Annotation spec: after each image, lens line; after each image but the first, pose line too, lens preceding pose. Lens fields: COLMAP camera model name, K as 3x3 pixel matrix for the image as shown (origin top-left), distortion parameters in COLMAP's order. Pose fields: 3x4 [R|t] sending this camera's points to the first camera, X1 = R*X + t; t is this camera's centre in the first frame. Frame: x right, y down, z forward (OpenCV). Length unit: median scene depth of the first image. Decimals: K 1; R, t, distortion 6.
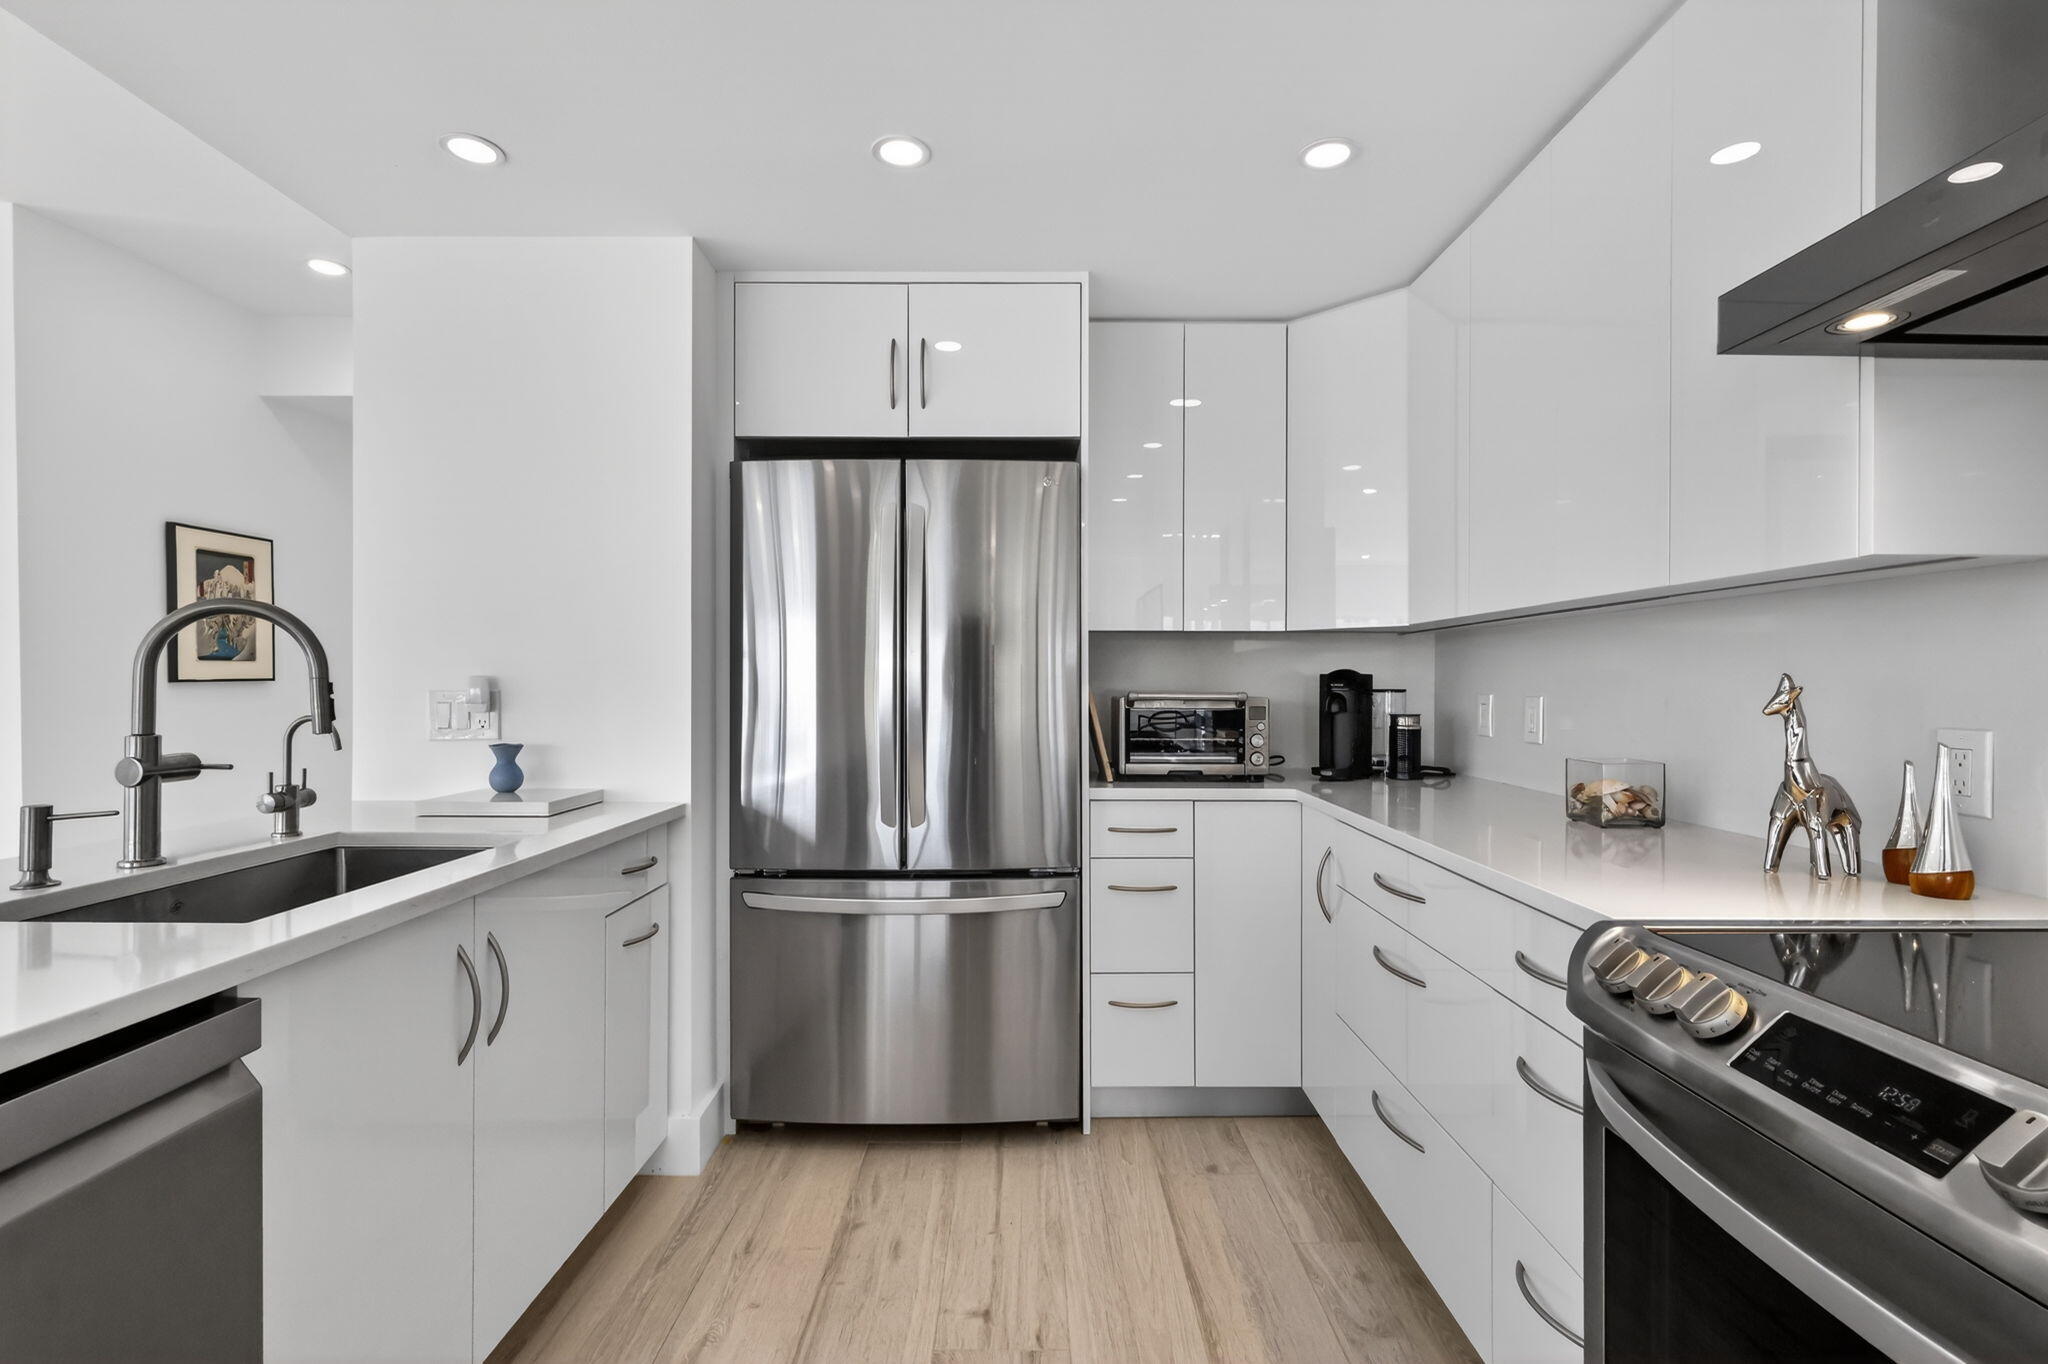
lens RADIAL K [[957.6, 0, 1039.8], [0, 957.6, 685.9], [0, 0, 1]] dist [0.002130, 0.000306]
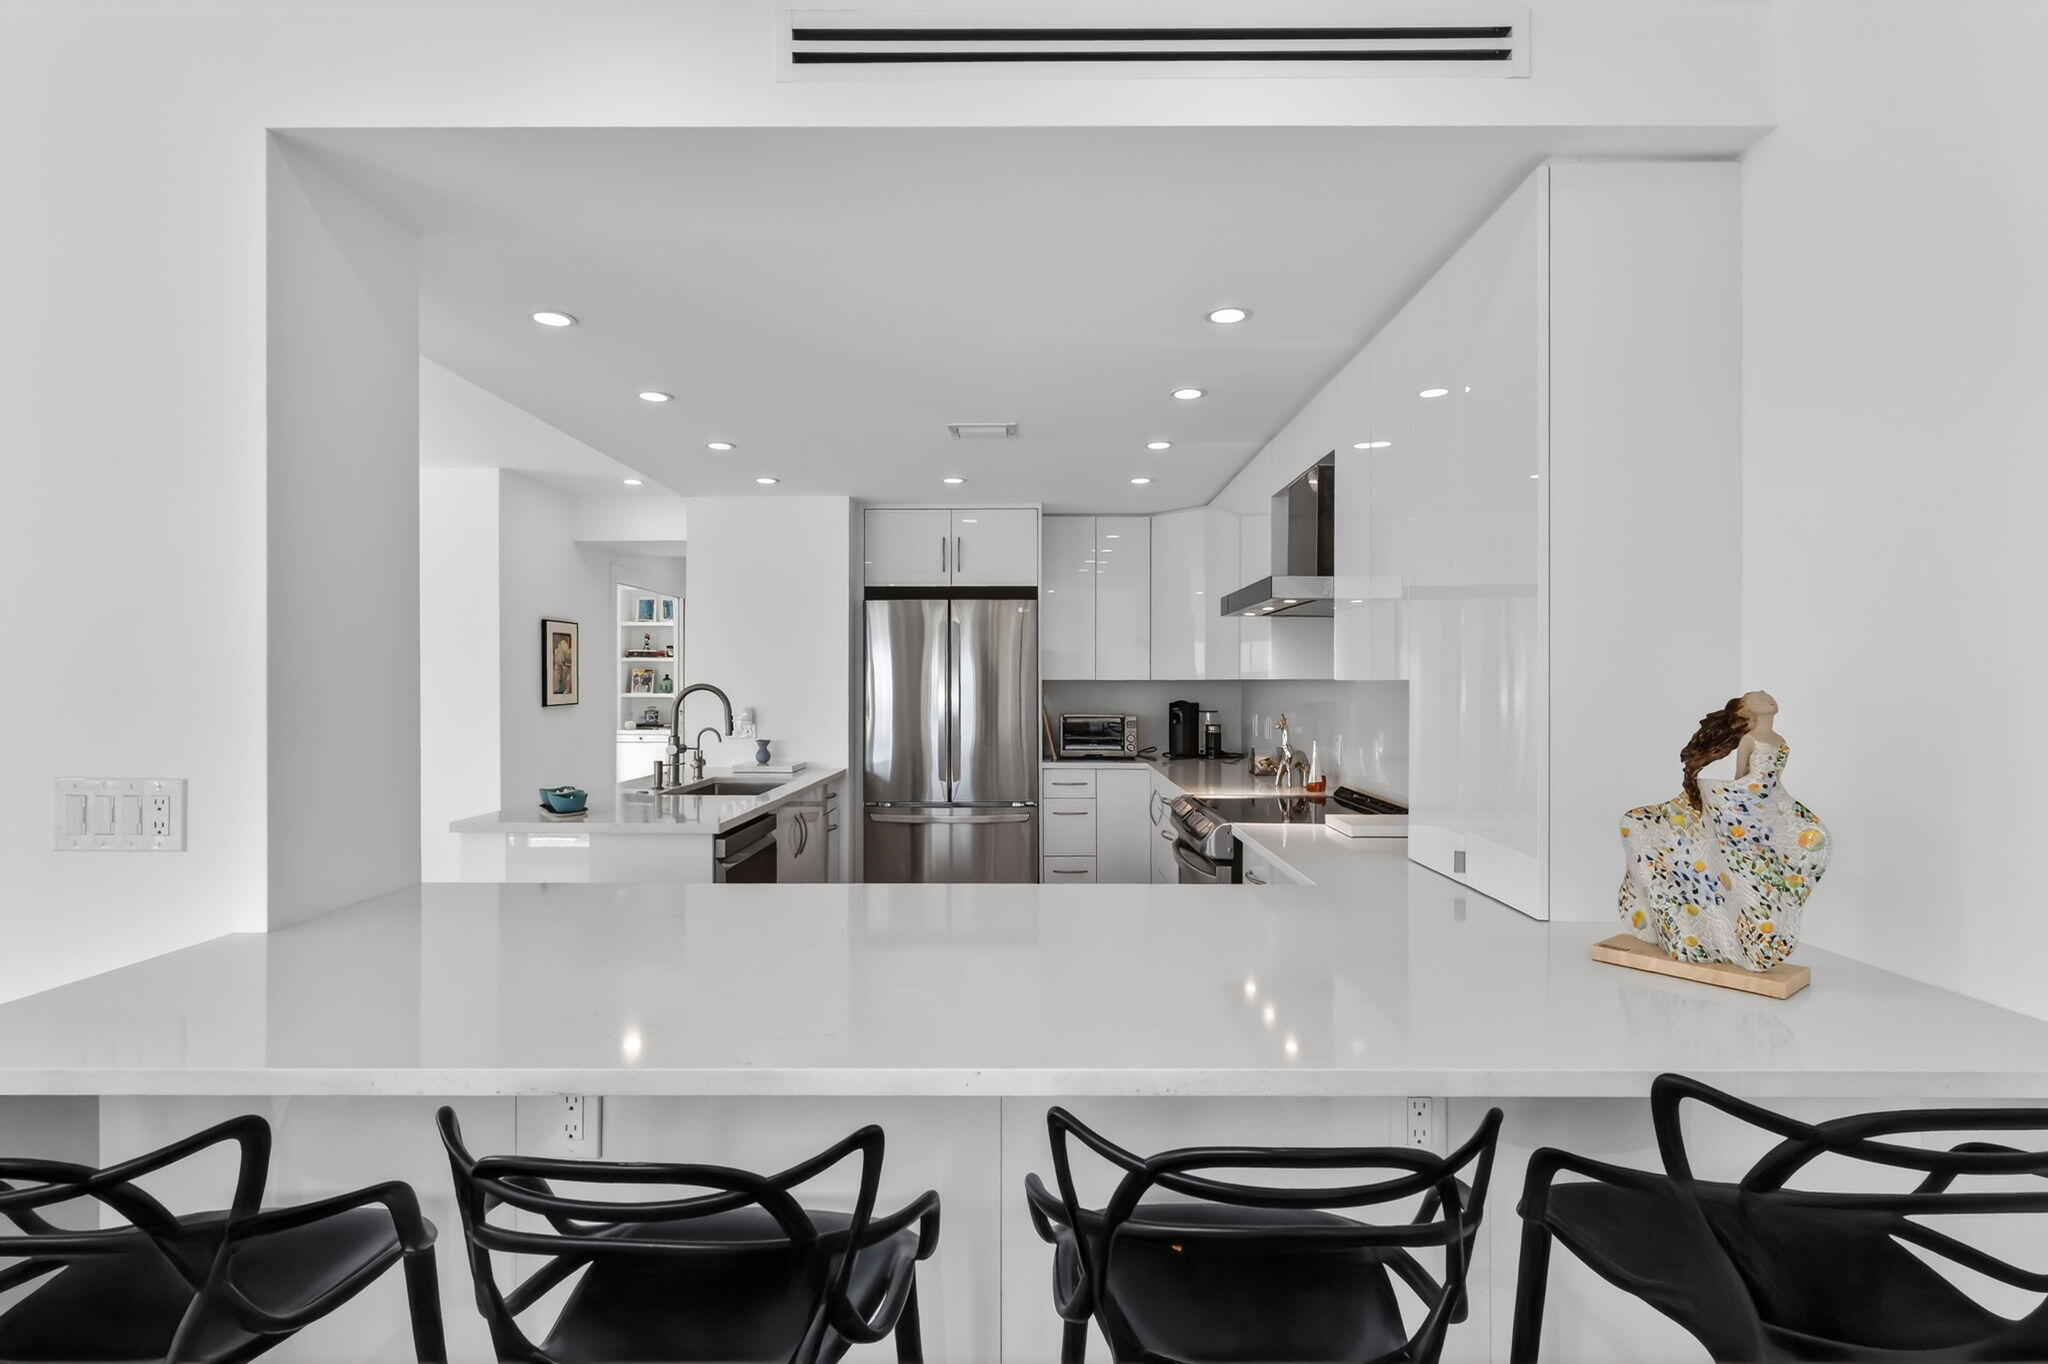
lens RADIAL K [[957.6, 0, 1034.2], [0, 957.6, 685.6], [0, 0, 1]] dist [0.002130, 0.000306]
pose [[0.999957, -0.000370, -0.009245, 0.052228], [0.000359, 0.999999, -0.001155, -0.049646], [0.009245, 0.001152, 0.999957, -0.976298]]
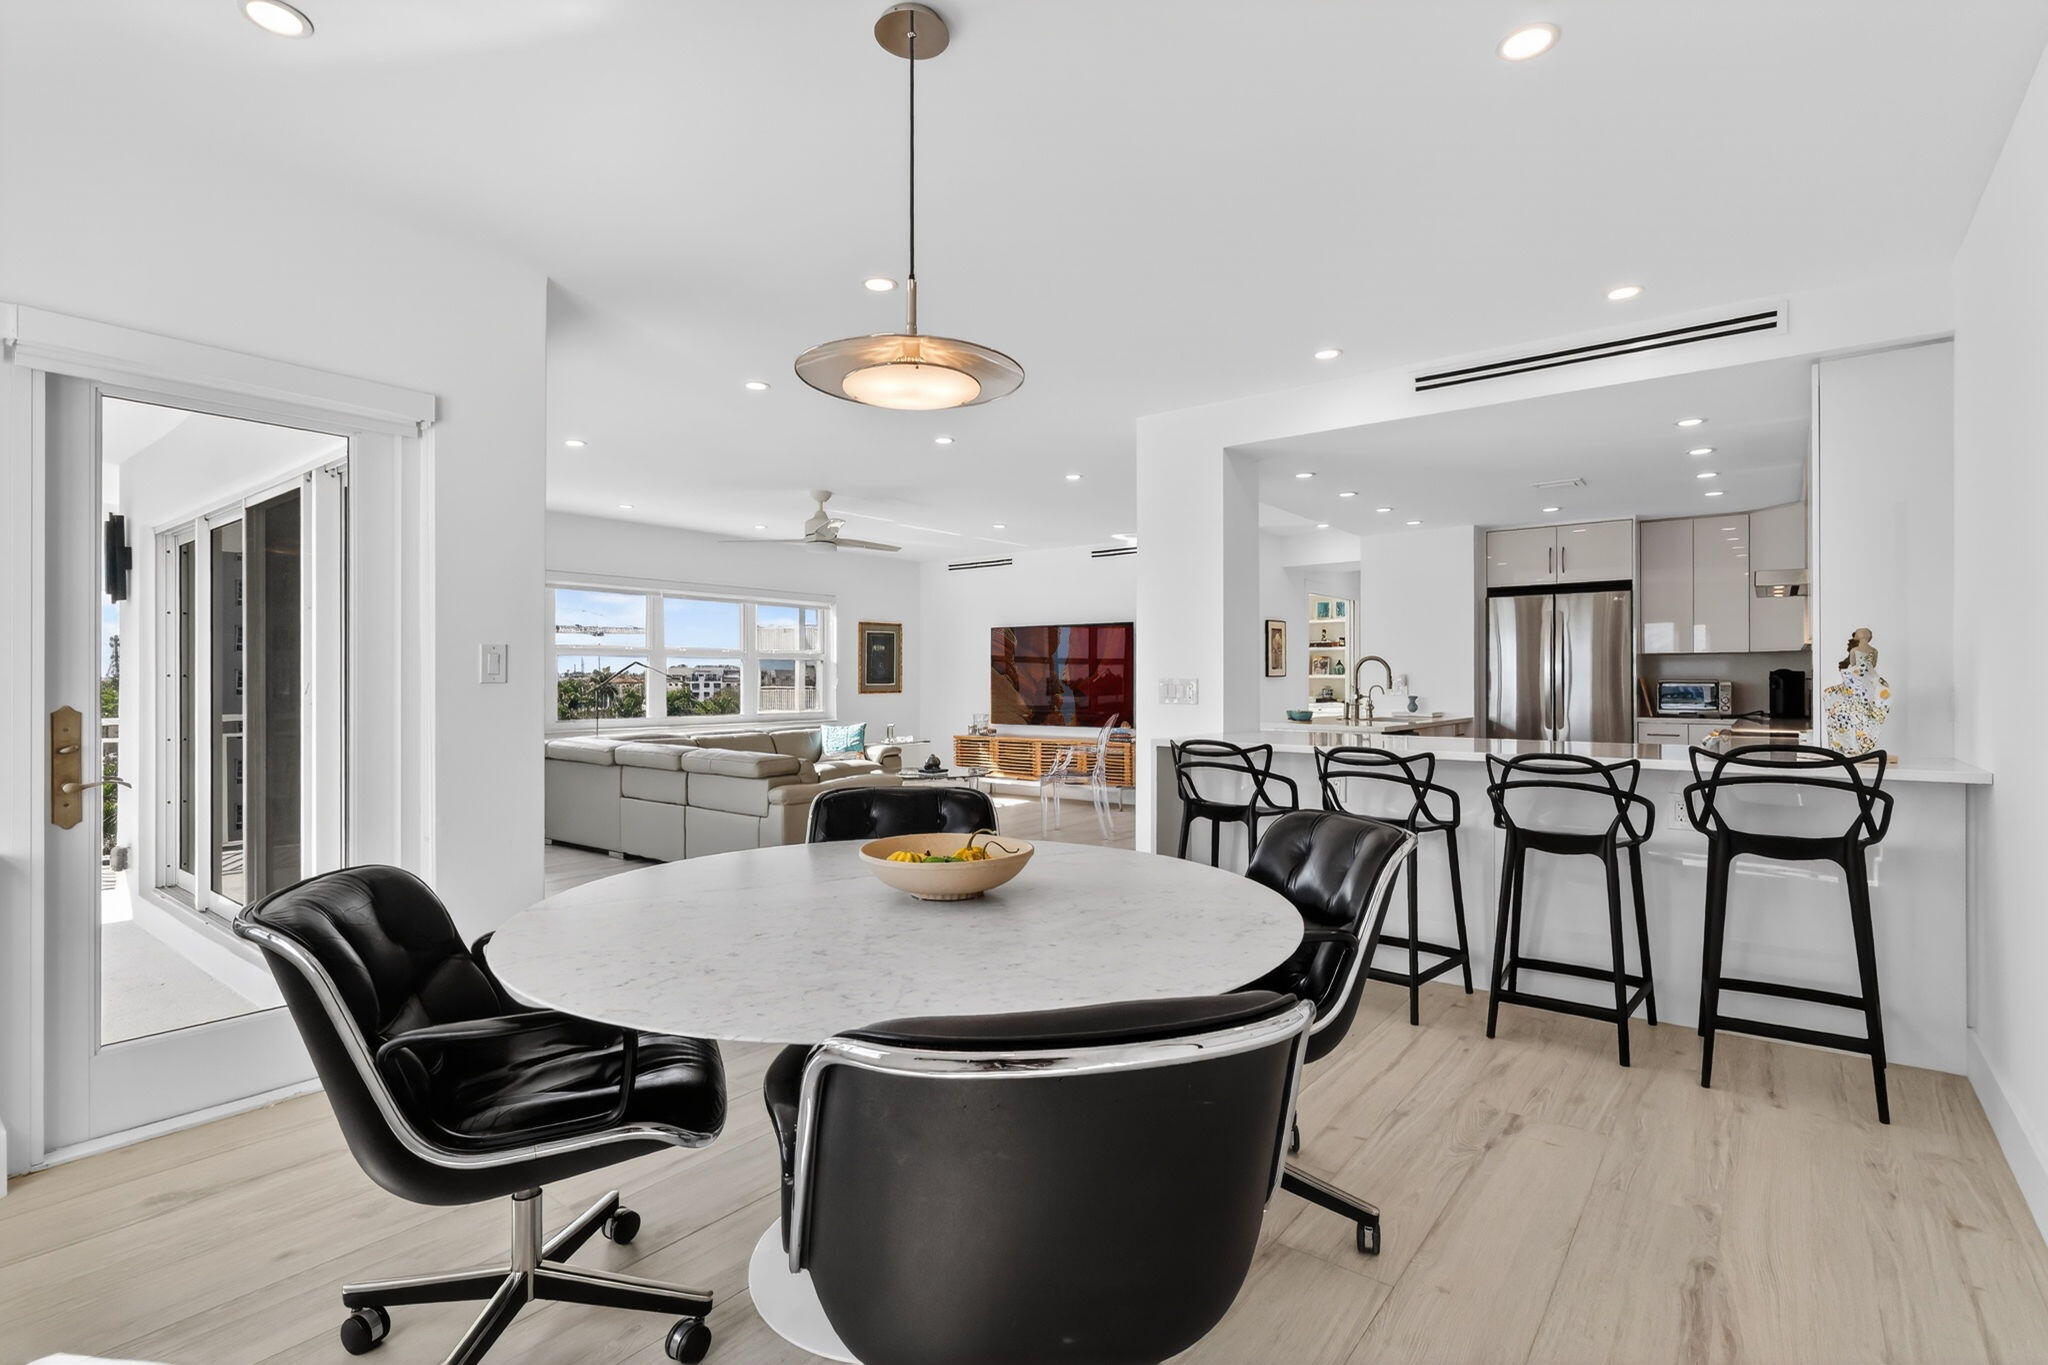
lens RADIAL K [[957.6, 0, 1053.5], [0, 957.6, 675.5], [0, 0, 1]] dist [0.002130, 0.000306]
pose [[0.795101, -0.004218, -0.606462, 0.358614], [-0.000764, 0.999968, -0.007956, 0.017571], [0.606476, 0.006789, 0.795073, -1.938371]]
